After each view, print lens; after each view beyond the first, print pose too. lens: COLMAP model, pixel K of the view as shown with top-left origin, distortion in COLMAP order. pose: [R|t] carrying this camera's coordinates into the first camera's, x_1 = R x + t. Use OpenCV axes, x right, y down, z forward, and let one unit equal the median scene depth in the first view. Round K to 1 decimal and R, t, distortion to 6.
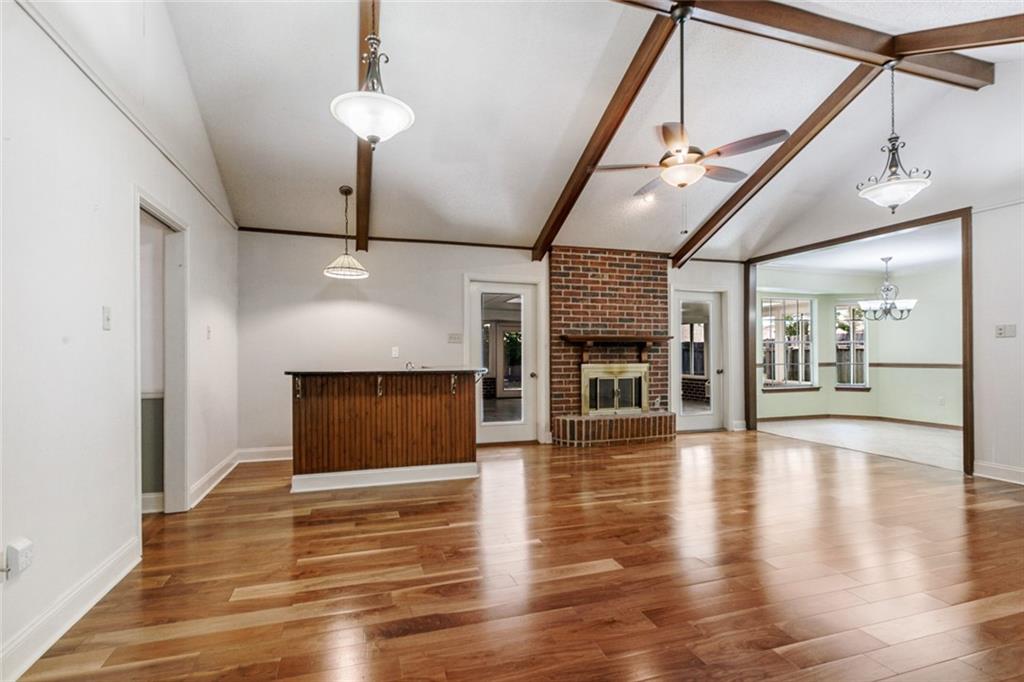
lens RADIAL K [[472.3, 0, 498.6], [0, 472.3, 344.9], [0, 0, 1]] dist [-0.000911, -0.000229]
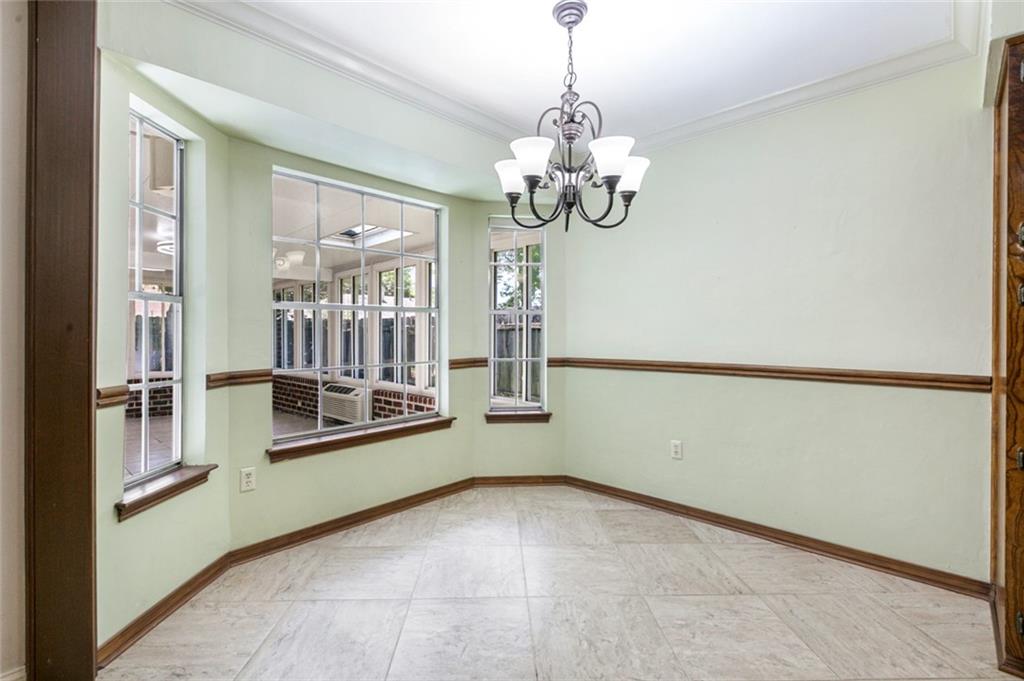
lens RADIAL K [[474.8, 0, 511.7], [0, 474.8, 330.8], [0, 0, 1]] dist [-0.001460, -0.000612]
pose [[0.867050, -0.001712, 0.498217, 0.527336], [-0.003230, 0.999954, 0.009057, 0.008312], [-0.498210, -0.009462, 0.867005, 0.623496]]
